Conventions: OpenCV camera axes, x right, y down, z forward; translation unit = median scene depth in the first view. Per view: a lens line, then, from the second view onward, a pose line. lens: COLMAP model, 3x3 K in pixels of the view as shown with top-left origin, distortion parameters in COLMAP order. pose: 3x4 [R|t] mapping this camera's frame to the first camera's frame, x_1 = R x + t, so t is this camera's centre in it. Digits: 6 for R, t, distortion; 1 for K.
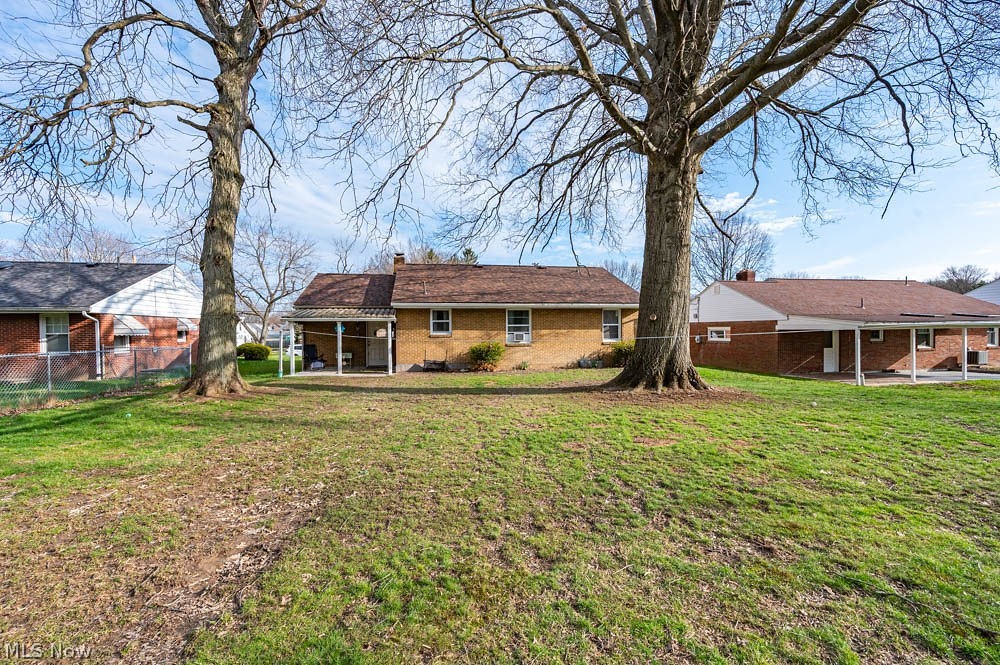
lens RADIAL K [[405.5, 0, 503.3], [0, 405.5, 329.5], [0, 0, 1]] dist [-0.000114, -0.000007]
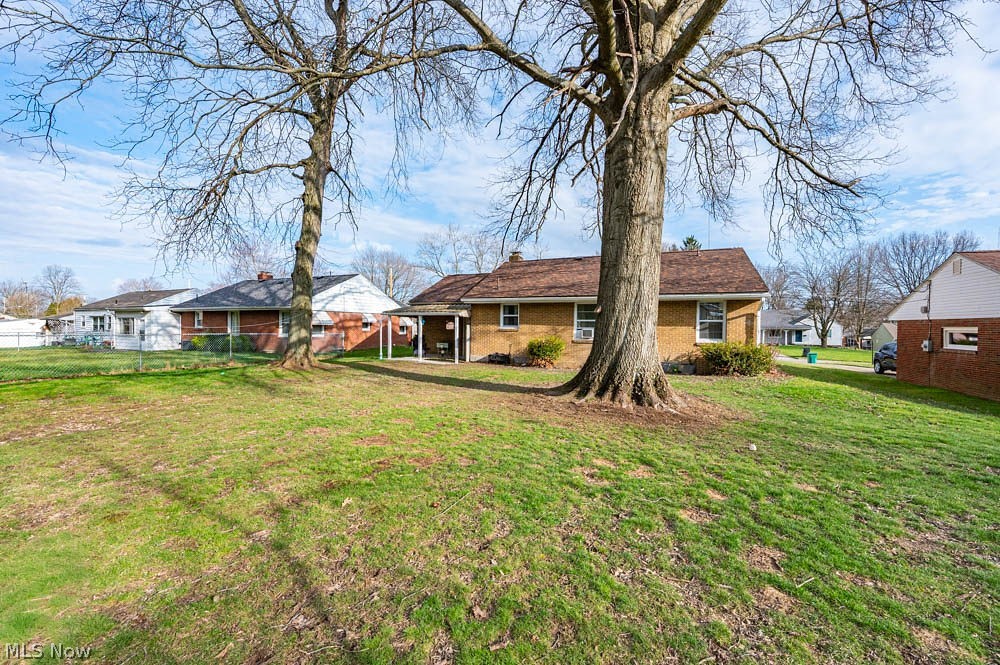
lens RADIAL K [[405.5, 0, 503.3], [0, 405.5, 329.5], [0, 0, 1]] dist [-0.000114, -0.000007]
pose [[0.830082, 0.020908, -0.557249, 0.422727], [-0.016346, 0.999780, 0.013162, 0.001187], [0.557402, -0.001817, 0.830241, 0.142380]]
